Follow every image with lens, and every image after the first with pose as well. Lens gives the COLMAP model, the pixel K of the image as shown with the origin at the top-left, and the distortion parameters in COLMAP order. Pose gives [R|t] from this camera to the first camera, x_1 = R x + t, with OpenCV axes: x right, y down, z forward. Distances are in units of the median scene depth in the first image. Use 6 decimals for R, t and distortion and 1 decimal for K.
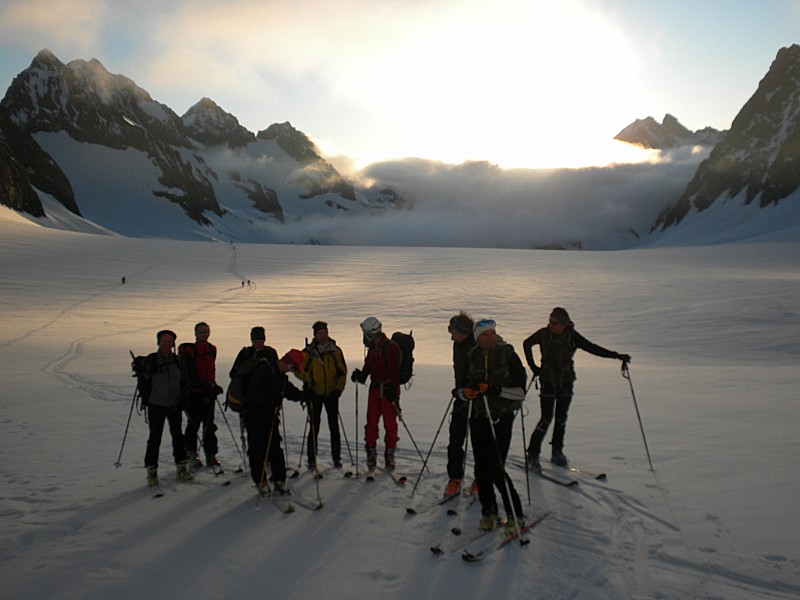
lens RADIAL K [[822.2, 0, 400.0], [0, 822.2, 300.0], [0, 0, 1]] dist [-0.005905, -0.011386]
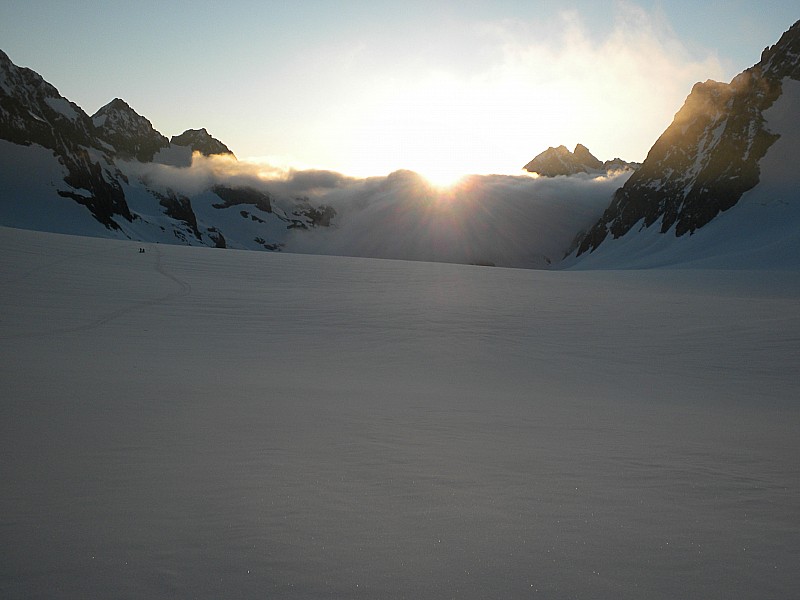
lens RADIAL K [[822.2, 0, 400.0], [0, 822.2, 300.0], [0, 0, 1]] dist [-0.005905, -0.011386]
pose [[0.993406, 0.035443, 0.109033, -0.008318], [-0.033048, 0.999173, -0.023690, 0.001373], [-0.109782, 0.019931, 0.993756, 0.022379]]
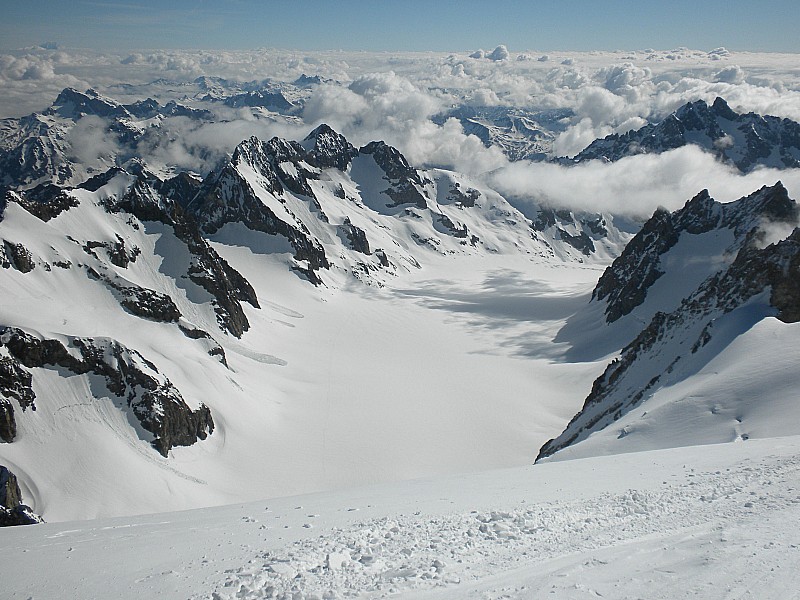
lens RADIAL K [[822.2, 0, 400.0], [0, 822.2, 300.0], [0, 0, 1]] dist [-0.005905, -0.011386]
pose [[0.989773, 0.068516, -0.125121, 0.136317], [-0.048548, 0.986535, 0.156180, -0.294857], [0.134137, -0.148509, 0.979772, -0.614209]]
